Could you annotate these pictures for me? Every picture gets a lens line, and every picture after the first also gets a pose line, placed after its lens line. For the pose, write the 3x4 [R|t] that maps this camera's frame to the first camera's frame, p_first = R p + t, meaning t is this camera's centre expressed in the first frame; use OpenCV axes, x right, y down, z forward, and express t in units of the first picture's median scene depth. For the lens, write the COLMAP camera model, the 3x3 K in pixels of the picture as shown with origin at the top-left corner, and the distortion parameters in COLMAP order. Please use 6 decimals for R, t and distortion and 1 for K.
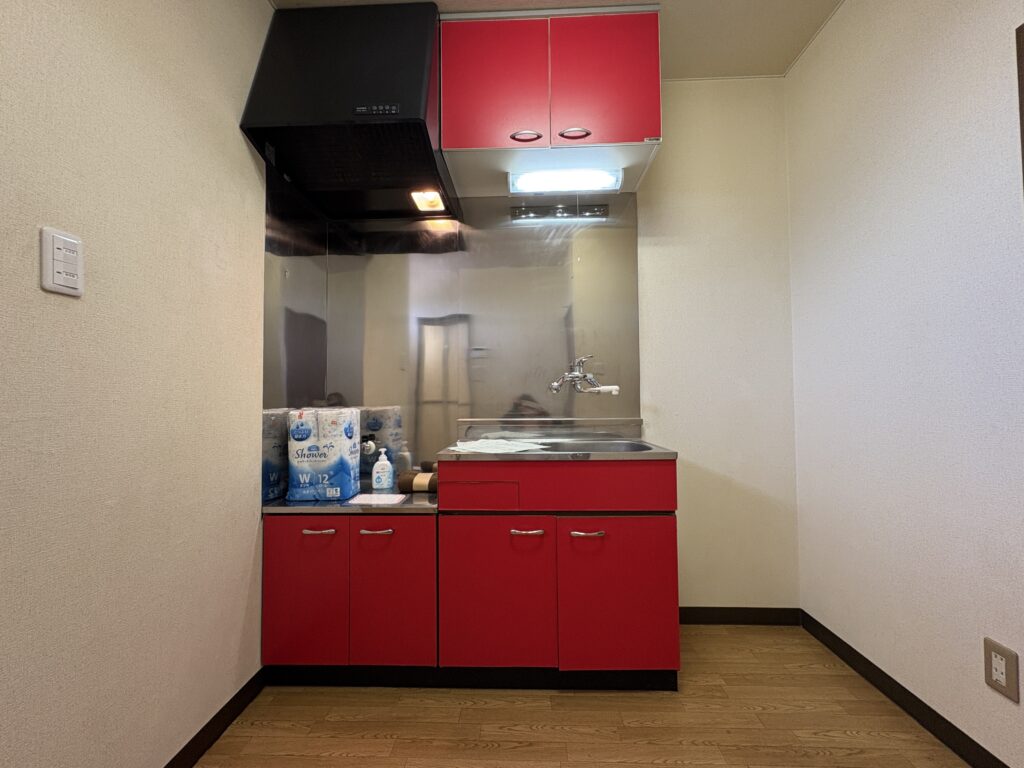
lens RADIAL K [[408.8, 0, 512.3], [0, 408.8, 385.5], [0, 0, 1]] dist [-0.001321, 0.000167]
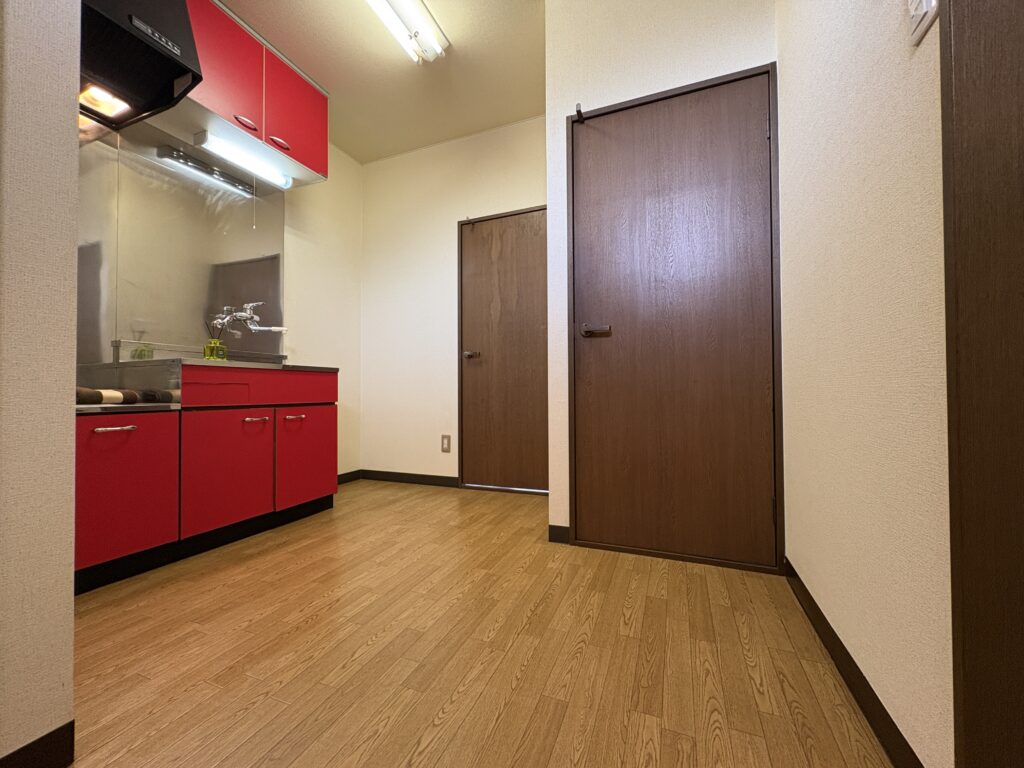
lens RADIAL K [[408.8, 0, 512.3], [0, 408.8, 385.5], [0, 0, 1]] dist [-0.001321, 0.000167]
pose [[0.339197, 0.019328, 0.940517, -0.842202], [-0.029271, 0.999522, -0.009984, 0.201318], [-0.940260, -0.024143, 0.339601, -0.243840]]
